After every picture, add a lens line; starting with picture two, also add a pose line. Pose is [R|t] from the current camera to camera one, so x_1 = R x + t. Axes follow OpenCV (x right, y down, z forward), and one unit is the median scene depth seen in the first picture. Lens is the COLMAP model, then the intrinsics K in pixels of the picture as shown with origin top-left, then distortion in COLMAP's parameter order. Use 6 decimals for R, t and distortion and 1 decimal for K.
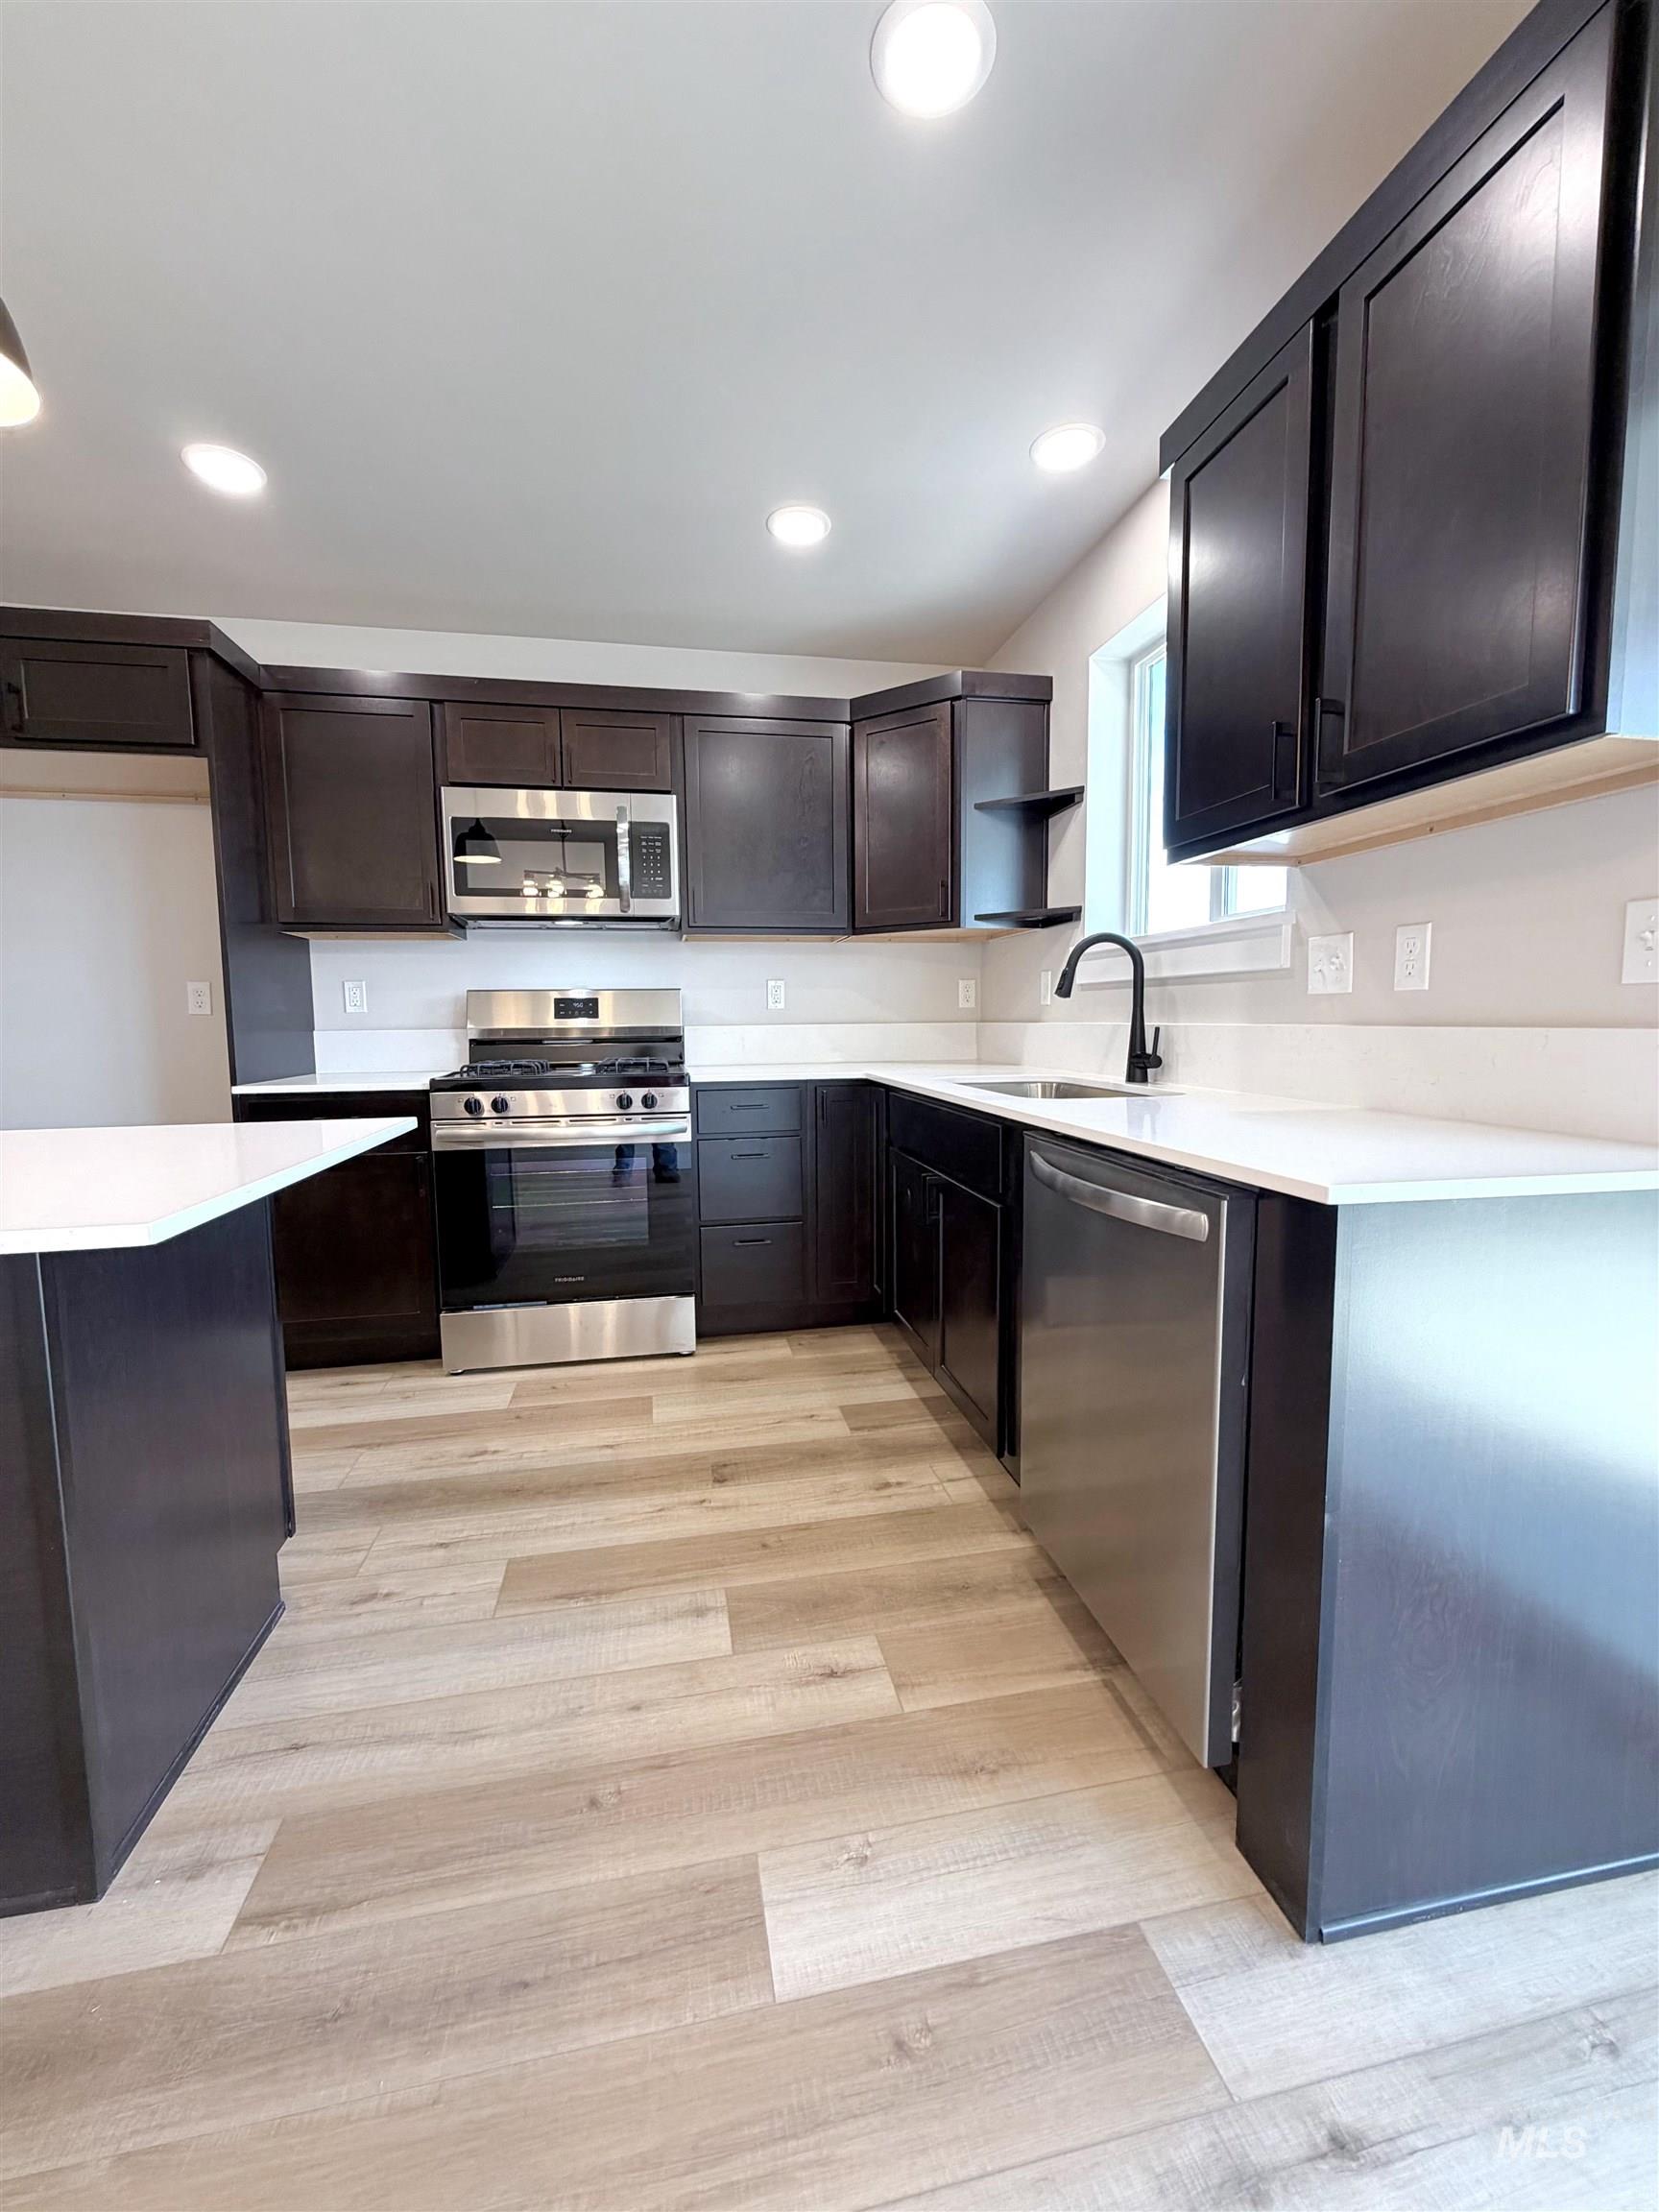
lens RADIAL K [[879.4, 0, 827.8], [0, 879.4, 1098.8], [0, 0, 1]] dist [-0.001950, 0.000901]
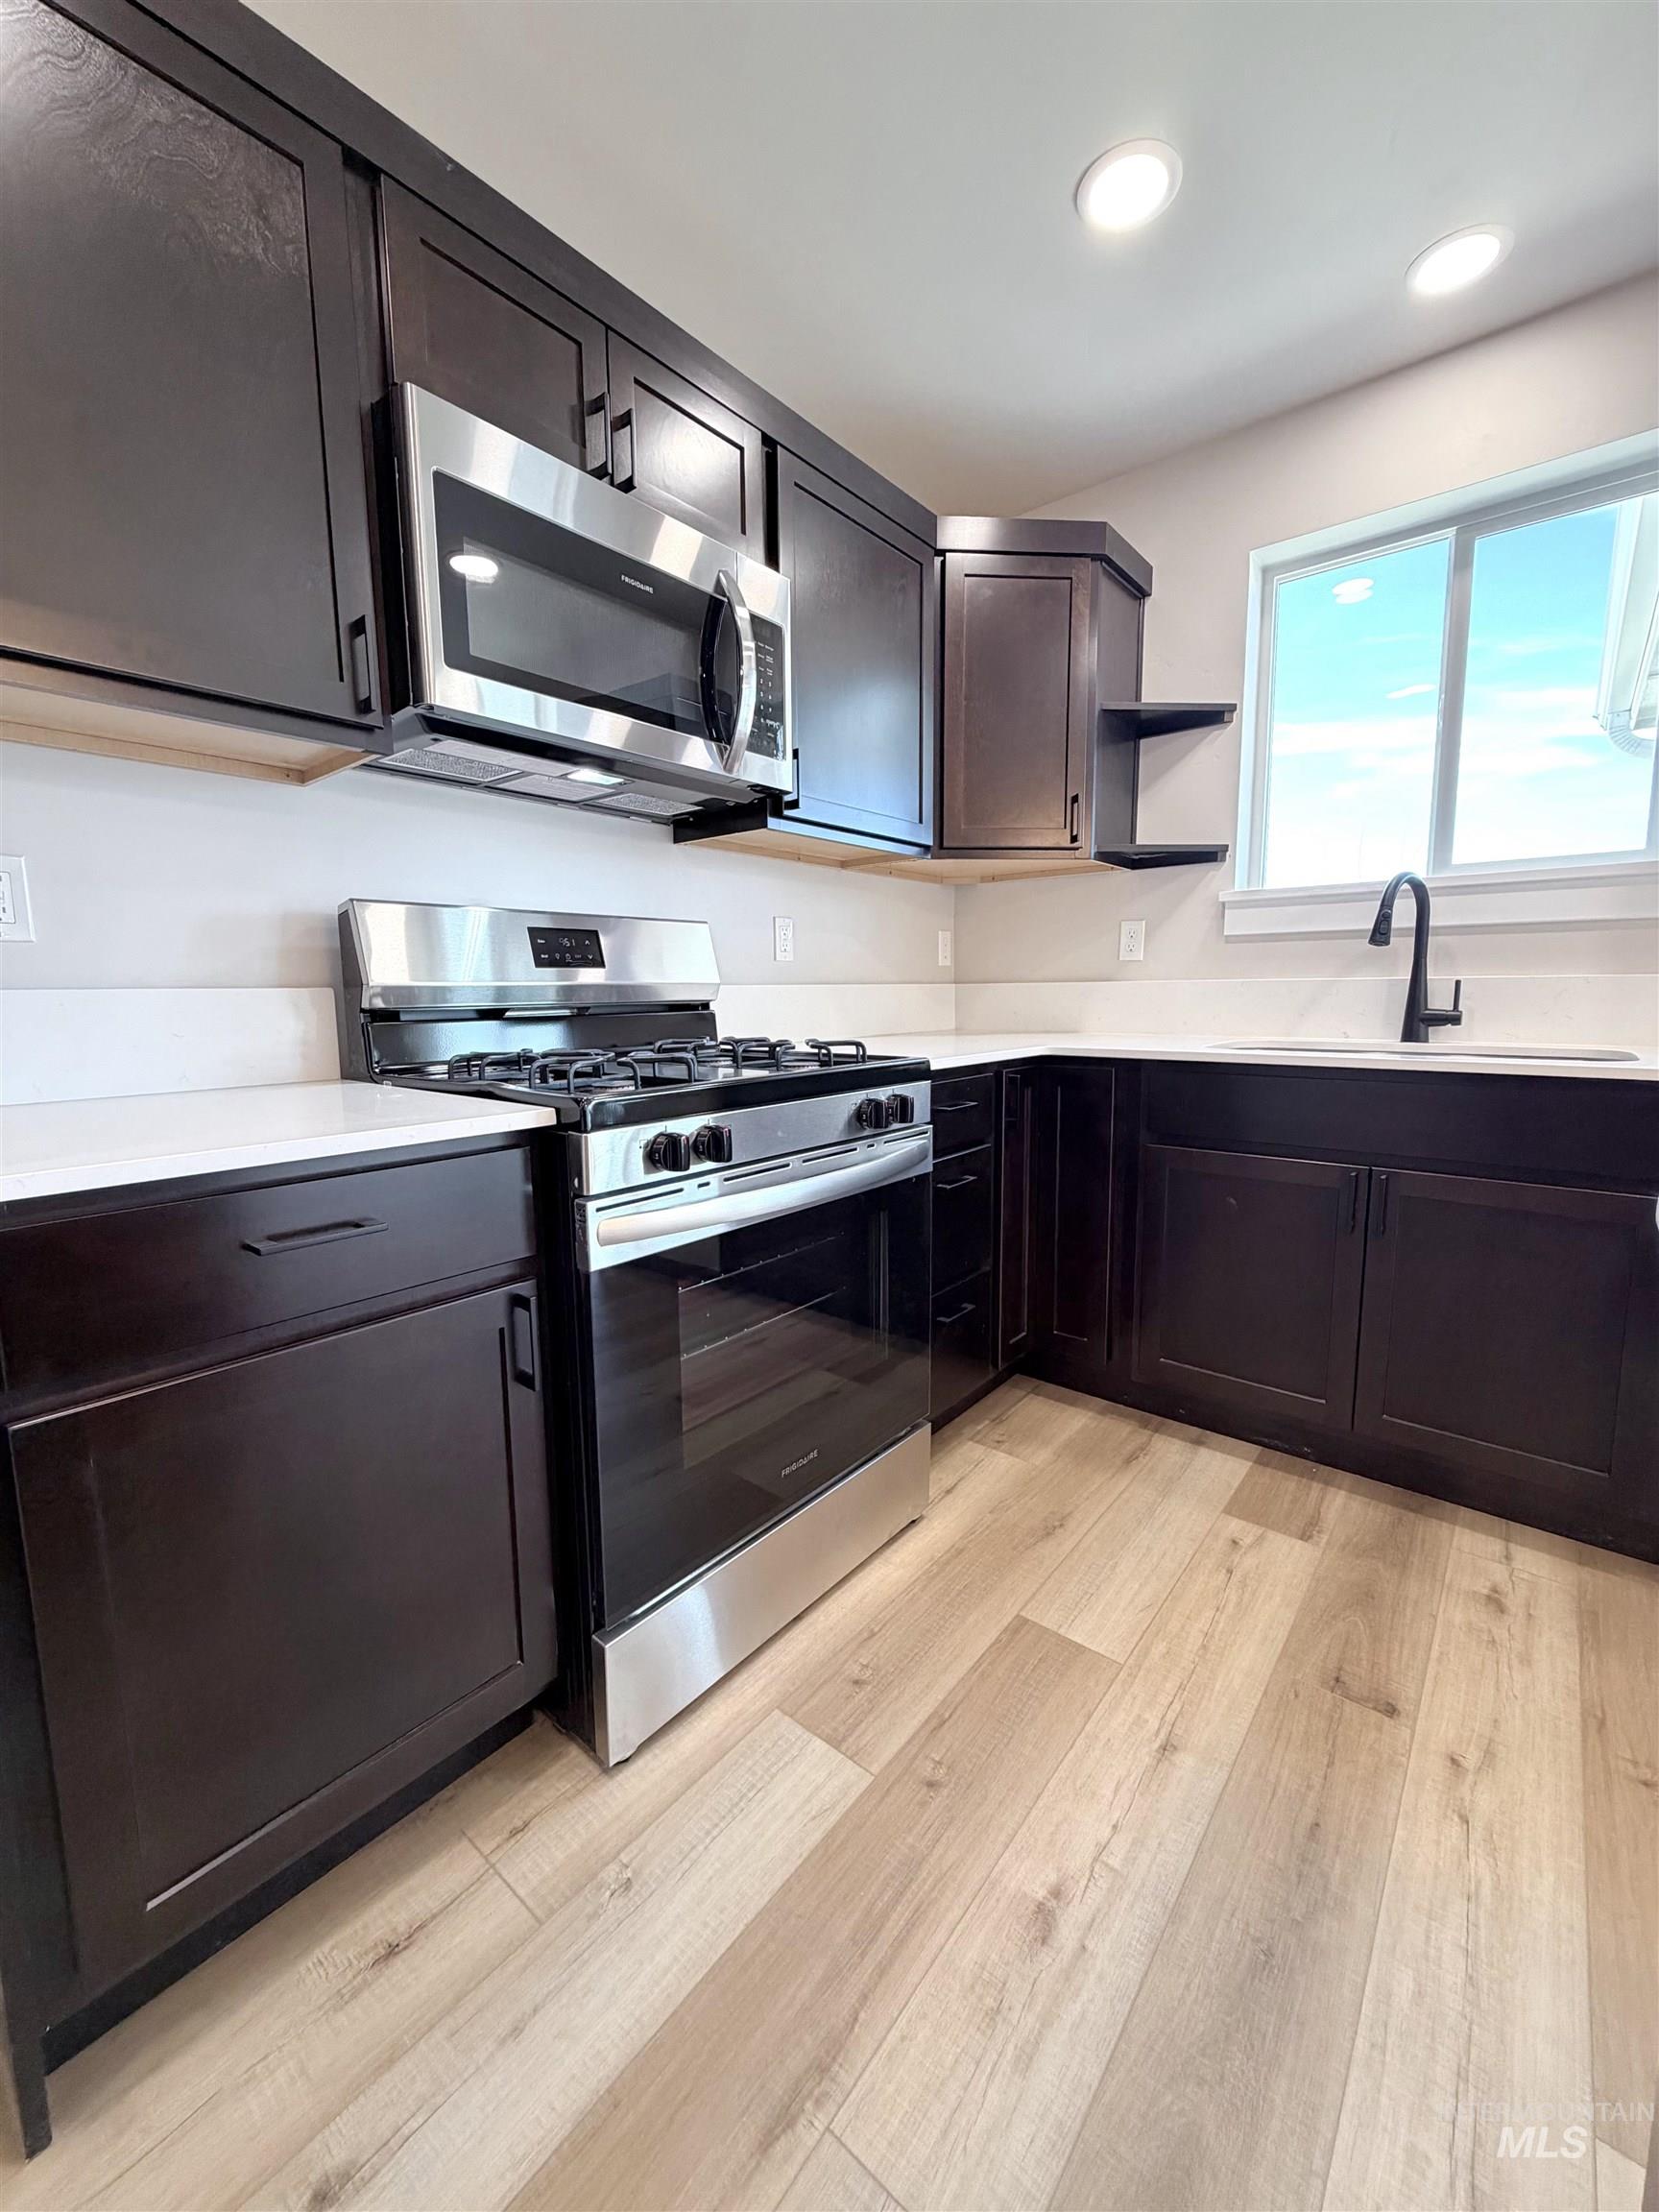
lens RADIAL K [[879.4, 0, 831.9], [0, 879.4, 1098.7], [0, 0, 1]] dist [-0.001950, 0.000901]
pose [[0.773897, -0.075912, 0.628745, -0.589804], [0.059928, 0.997113, 0.046624, -0.033274], [-0.630470, 0.001598, 0.776212, 0.582711]]
